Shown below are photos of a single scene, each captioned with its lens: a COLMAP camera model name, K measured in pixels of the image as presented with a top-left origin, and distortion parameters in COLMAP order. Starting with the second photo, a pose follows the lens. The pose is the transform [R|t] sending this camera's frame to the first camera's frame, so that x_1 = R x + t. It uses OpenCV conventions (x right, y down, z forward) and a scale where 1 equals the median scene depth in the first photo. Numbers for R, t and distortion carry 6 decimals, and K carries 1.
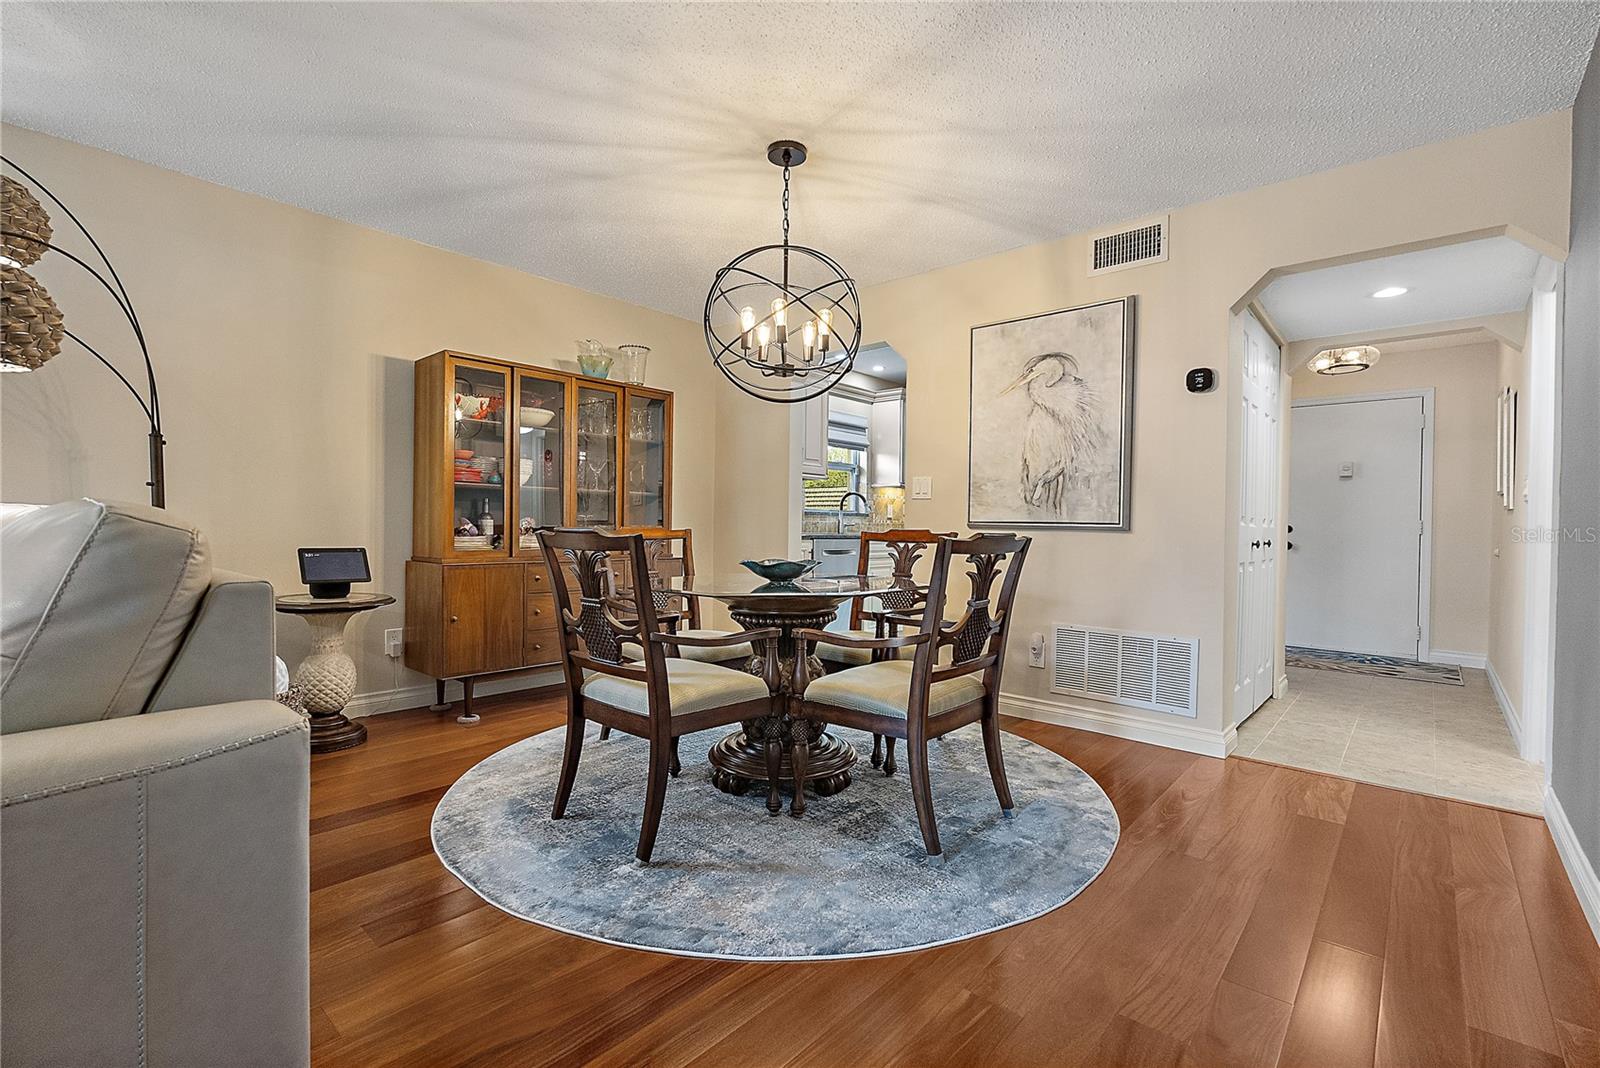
lens RADIAL K [[724.2, 0, 801.9], [0, 724.2, 538.8], [0, 0, 1]] dist [-0.004459, 0.000290]
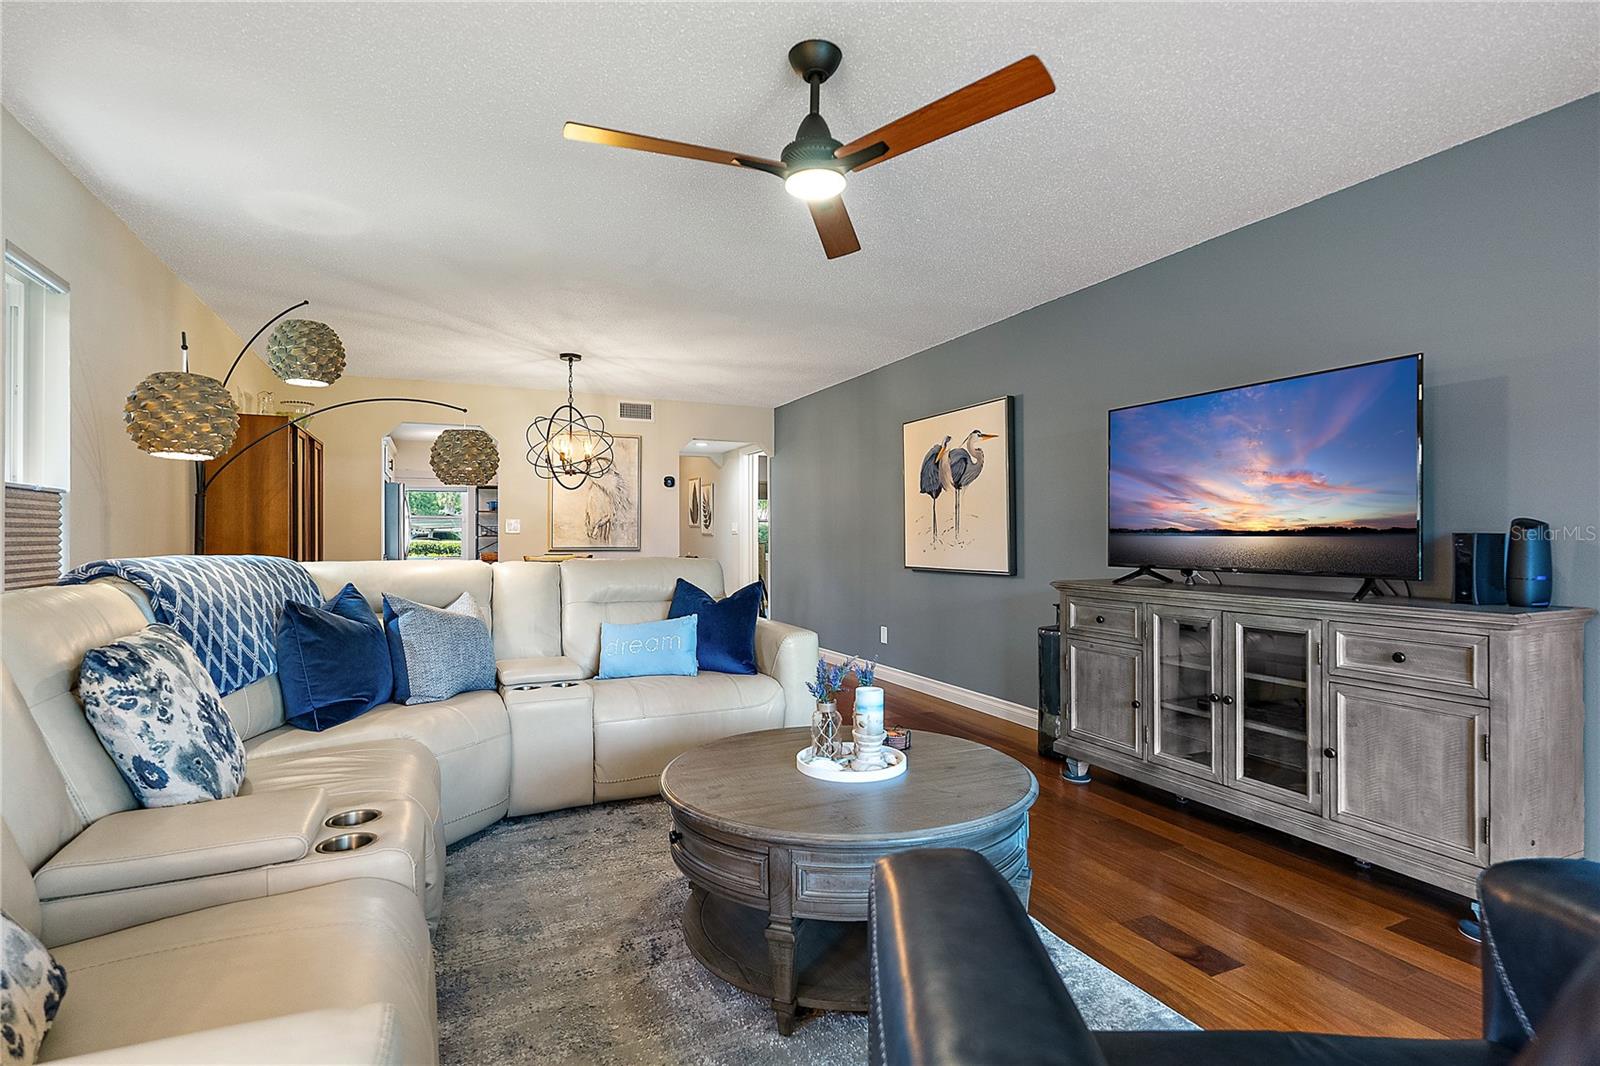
lens RADIAL K [[778.7, 0, 811.9], [0, 778.7, 542.6], [0, 0, 1]] dist [-0.003778, -0.001519]
pose [[0.389832, -0.021352, 0.920638, -1.348541], [0.018735, 0.999708, 0.015253, -0.058028], [-0.920695, 0.011302, 0.390118, -0.294358]]
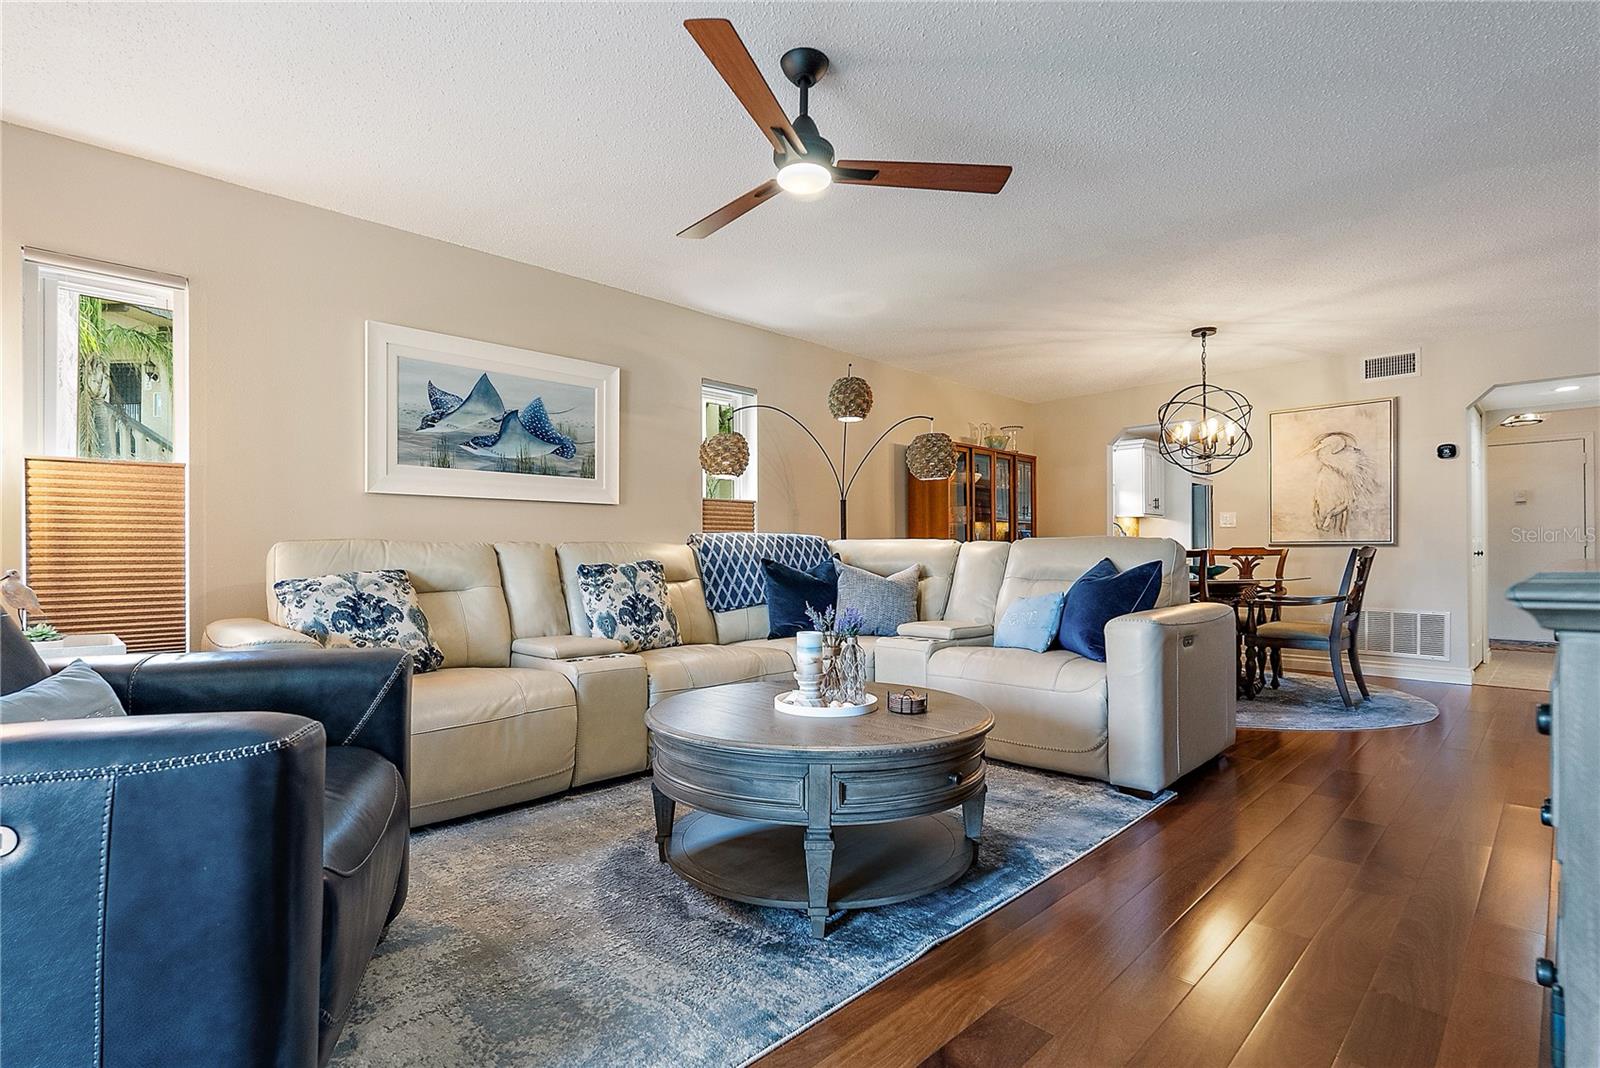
lens RADIAL K [[778.7, 0, 797.9], [0, 778.7, 556.1], [0, 0, 1]] dist [-0.003778, -0.001519]
pose [[0.997361, -0.017086, -0.070562, -0.713380], [0.016050, 0.999755, -0.015230, 0.015847], [0.070805, 0.014057, 0.997391, -0.760630]]
